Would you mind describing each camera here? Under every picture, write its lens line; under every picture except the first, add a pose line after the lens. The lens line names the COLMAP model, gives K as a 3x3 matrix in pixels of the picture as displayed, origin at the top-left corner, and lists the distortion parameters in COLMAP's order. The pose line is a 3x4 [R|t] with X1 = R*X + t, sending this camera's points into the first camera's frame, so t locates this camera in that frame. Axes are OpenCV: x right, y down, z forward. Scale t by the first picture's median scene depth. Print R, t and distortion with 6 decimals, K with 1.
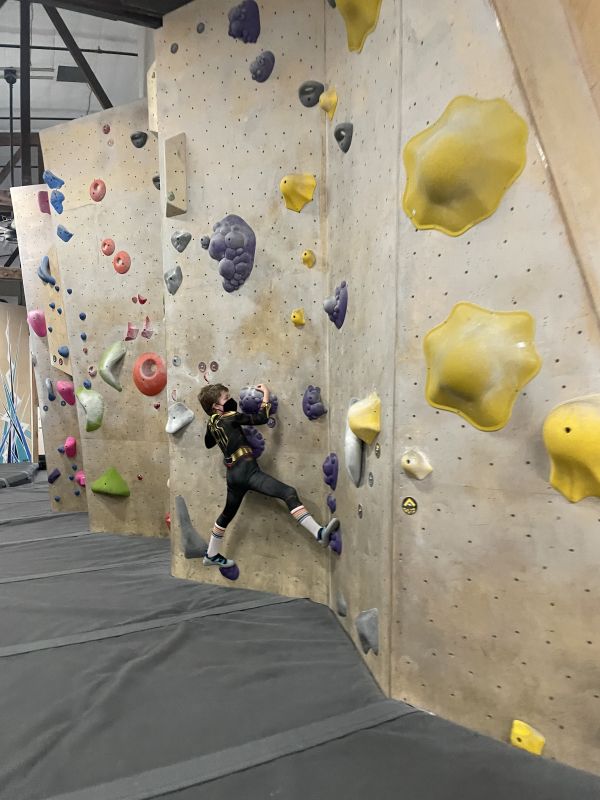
lens RADIAL K [[636.5, 0, 303.9], [0, 636.5, 400.5], [0, 0, 1]] dist [0.078482, -0.098696]
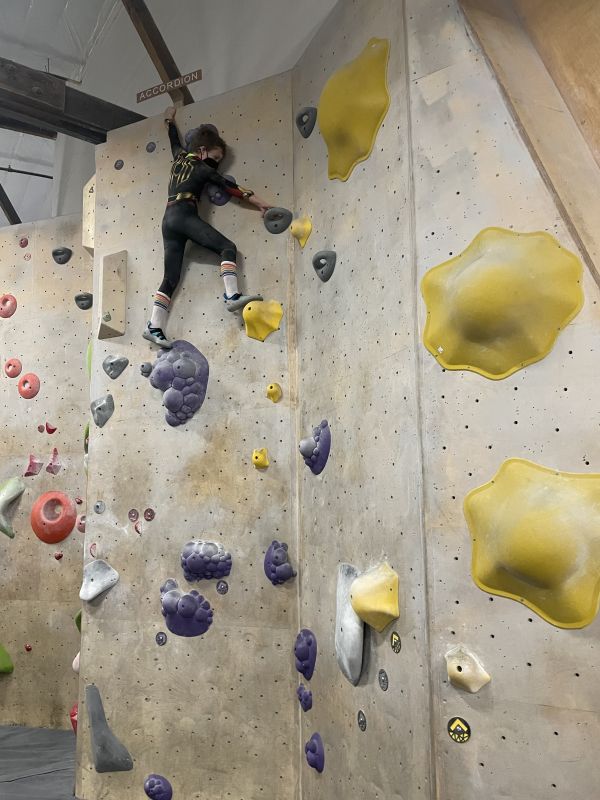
lens RADIAL K [[636.5, 0, 308.1], [0, 636.5, 395.1], [0, 0, 1]] dist [0.078482, -0.098696]
pose [[0.984307, 0.031788, 0.173575, -0.099740], [0.003447, 0.979989, -0.199020, -0.044958], [-0.176428, 0.196495, 0.964501, 0.153012]]
